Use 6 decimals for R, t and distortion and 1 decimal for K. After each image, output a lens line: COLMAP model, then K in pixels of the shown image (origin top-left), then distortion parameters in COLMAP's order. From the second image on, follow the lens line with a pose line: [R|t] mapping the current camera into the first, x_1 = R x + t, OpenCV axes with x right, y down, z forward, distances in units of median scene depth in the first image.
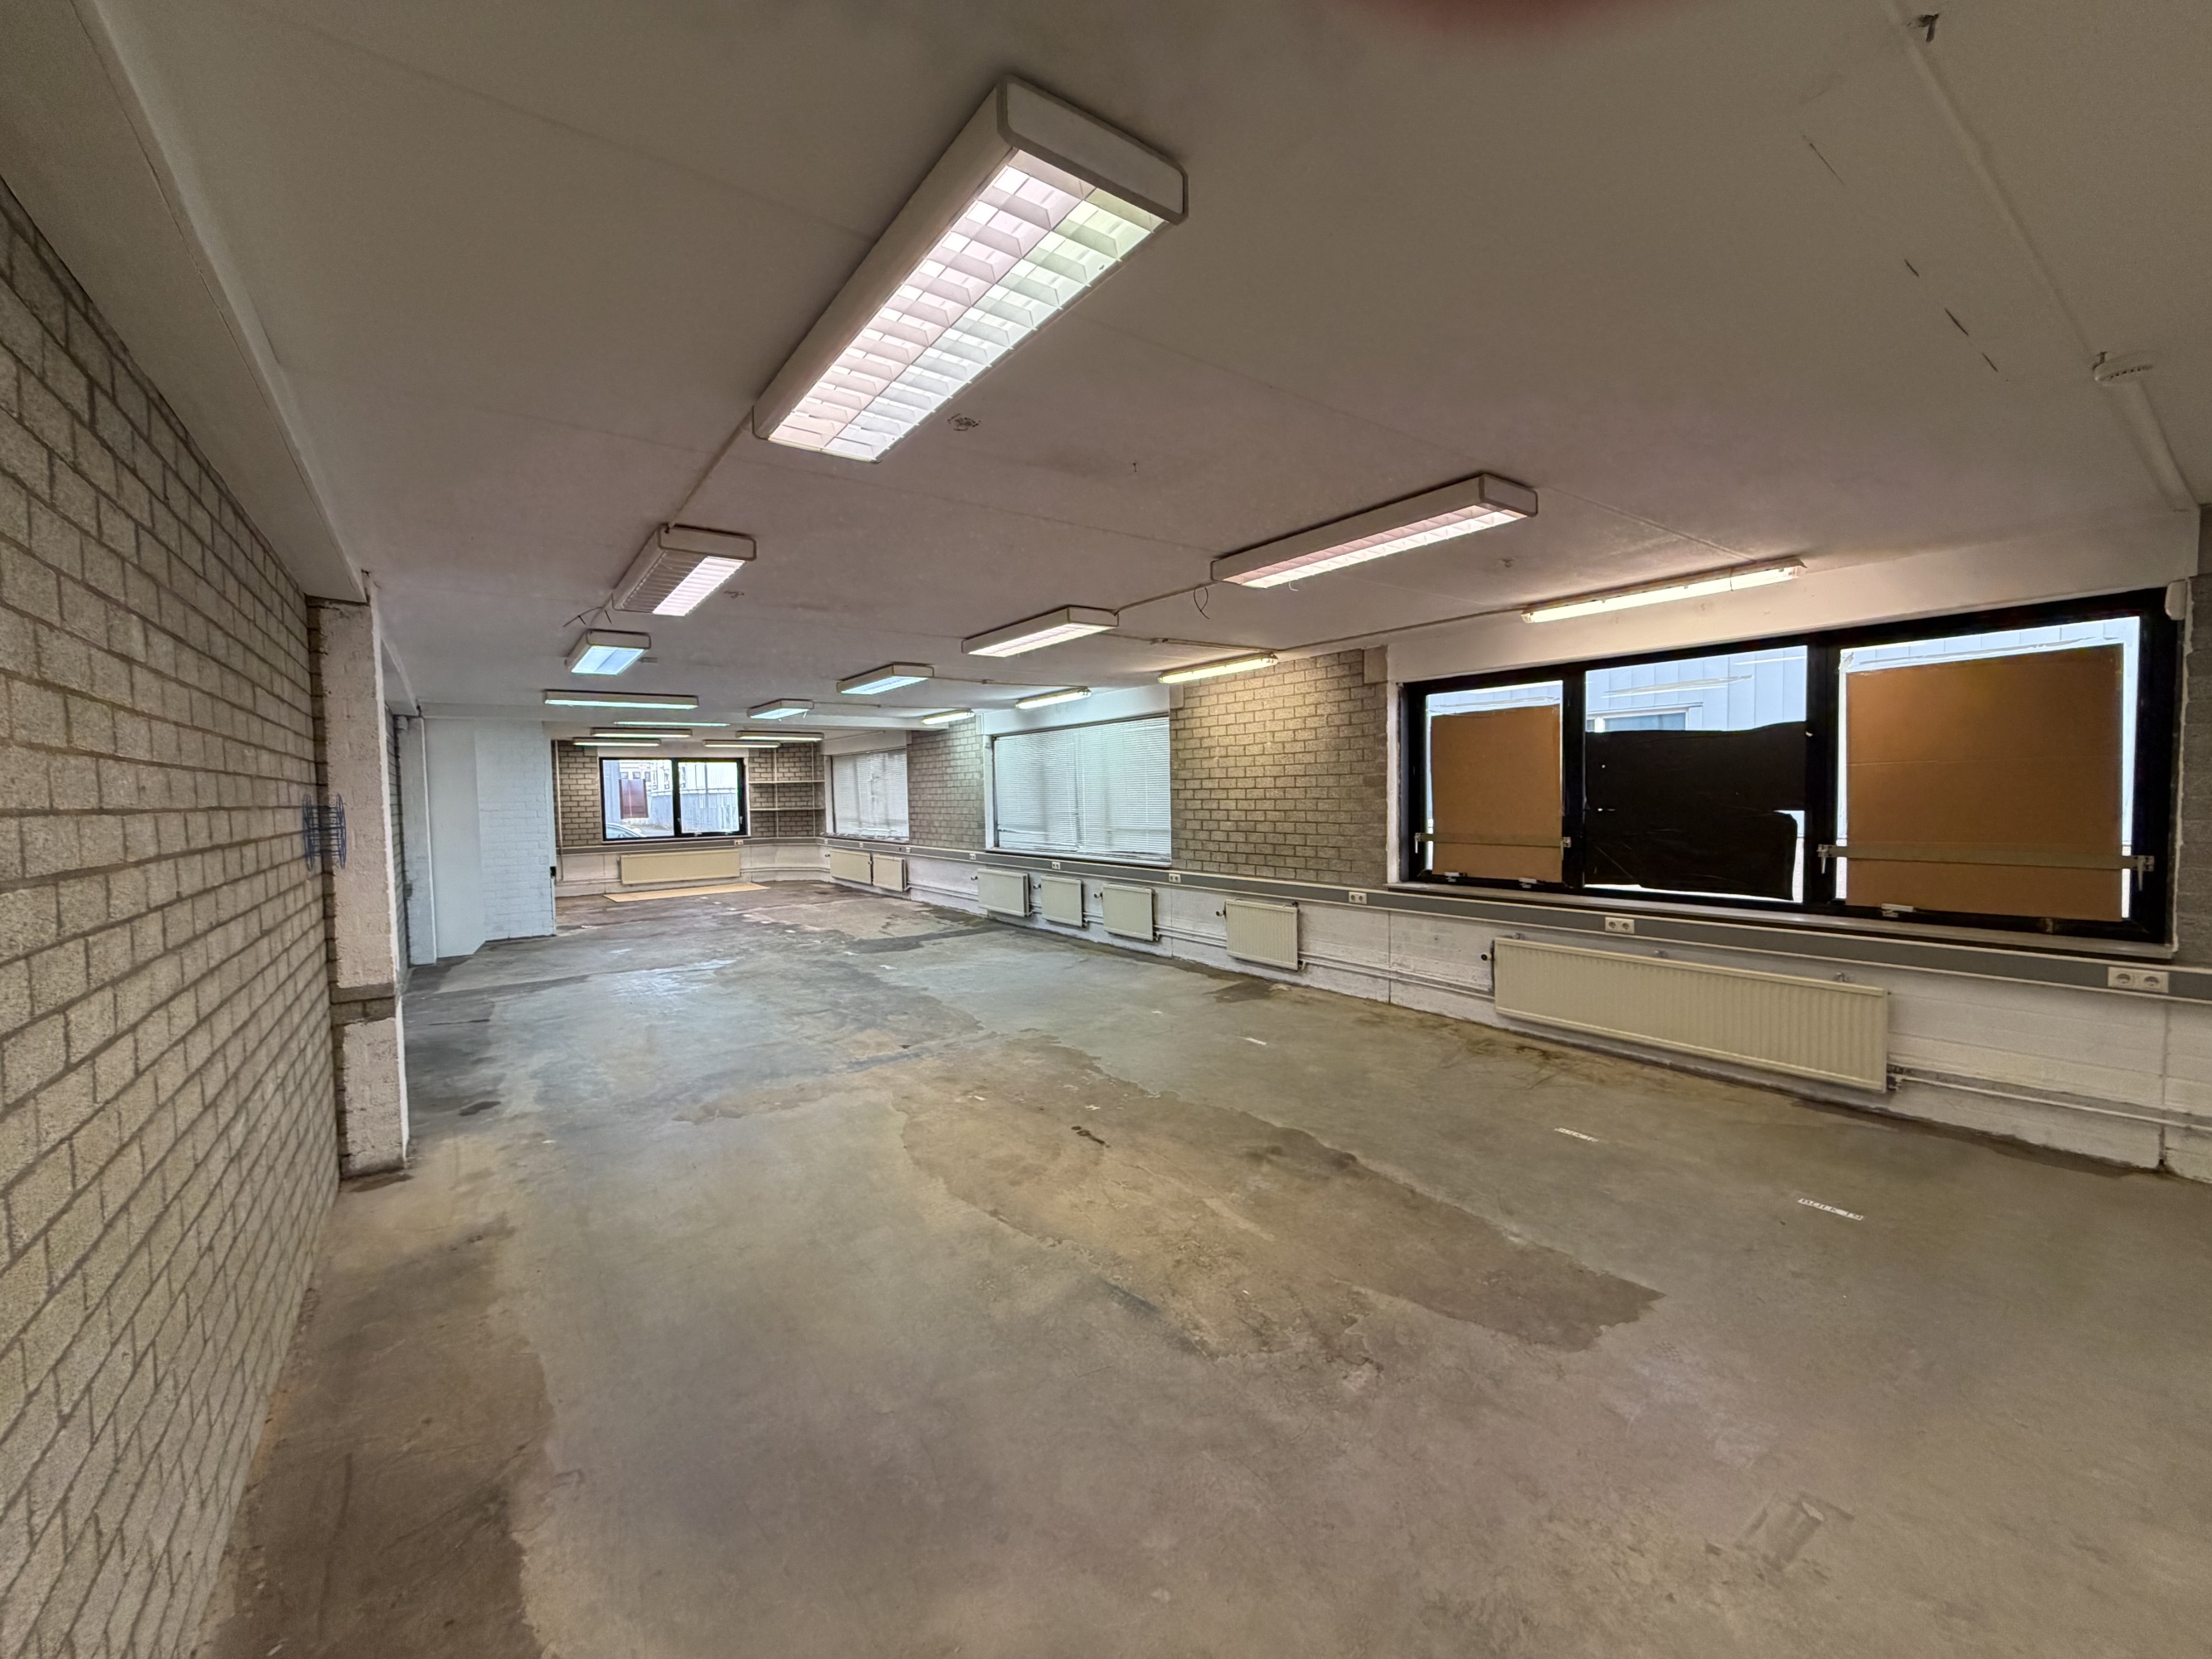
lens RADIAL K [[882.7, 0, 1100.9], [0, 882.7, 830.4], [0, 0, 1]] dist [-0.000754, 0.000202]
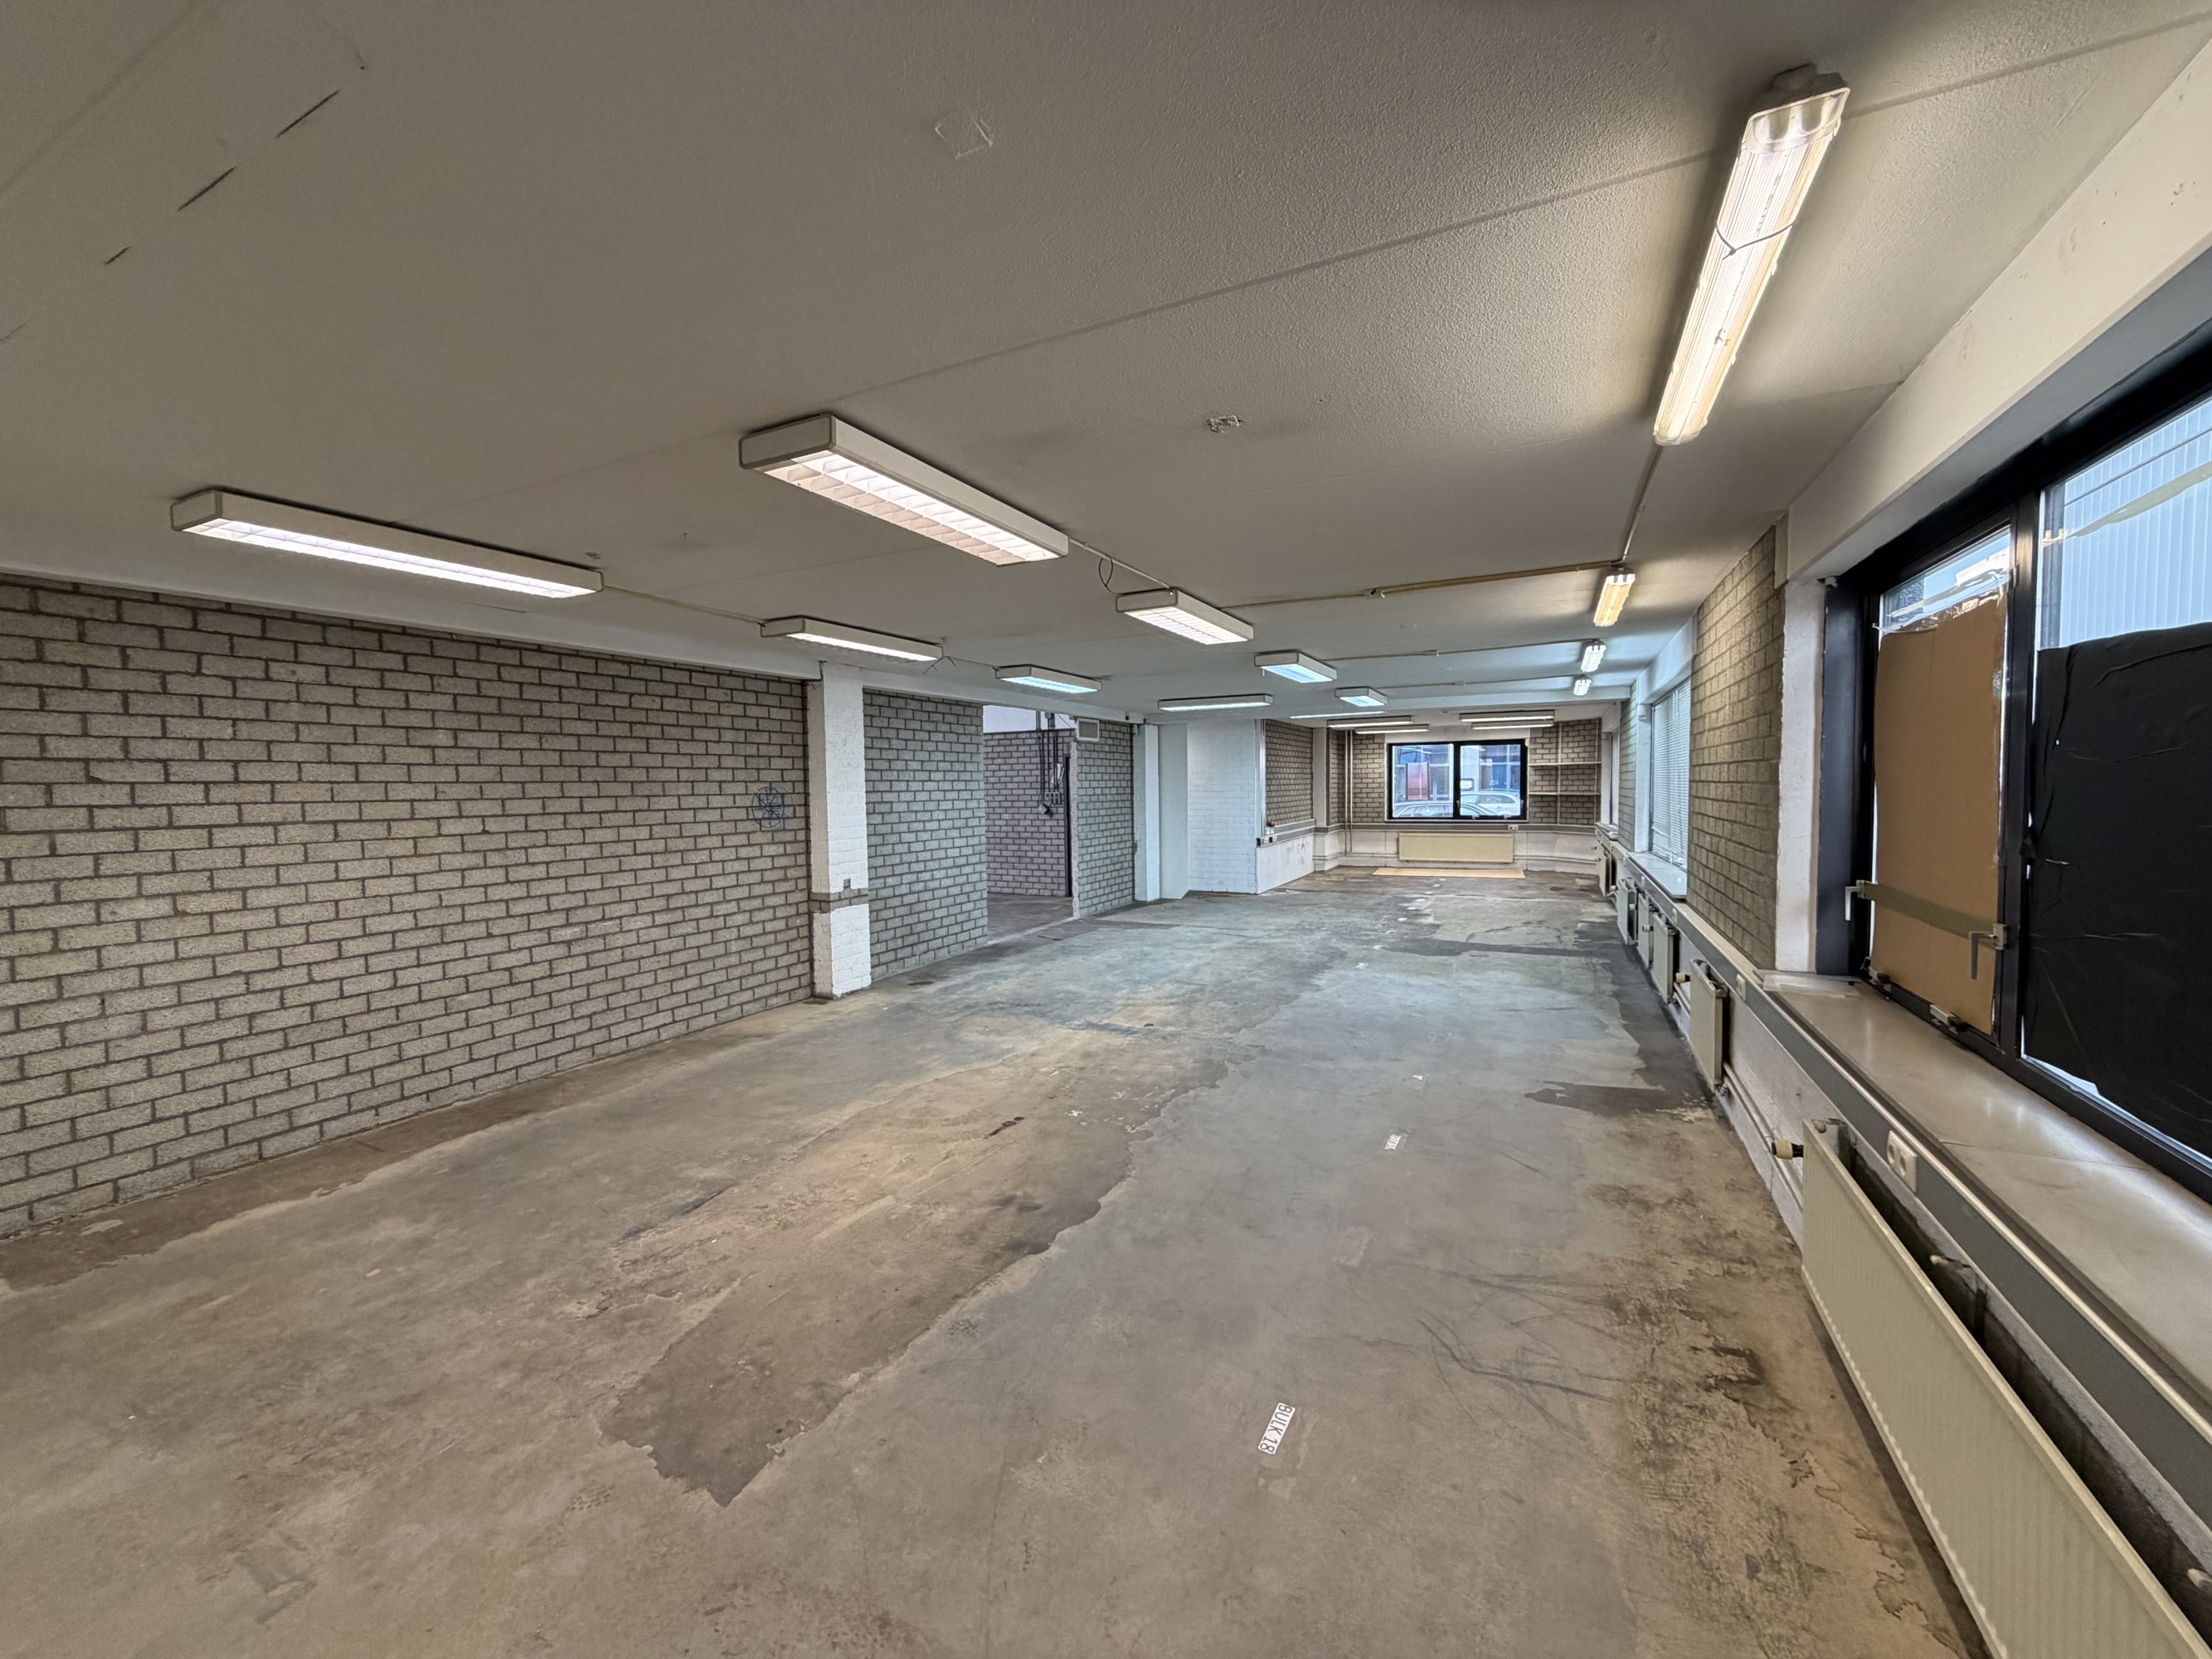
lens RADIAL K [[882.7, 0, 1100.9], [0, 882.7, 830.4], [0, 0, 1]] dist [-0.000754, 0.000202]
pose [[0.455752, 0.058192, -0.888203, 0.787125], [-0.034658, 0.998264, 0.047619, -0.043773], [0.889432, 0.009080, 0.456977, 0.527441]]
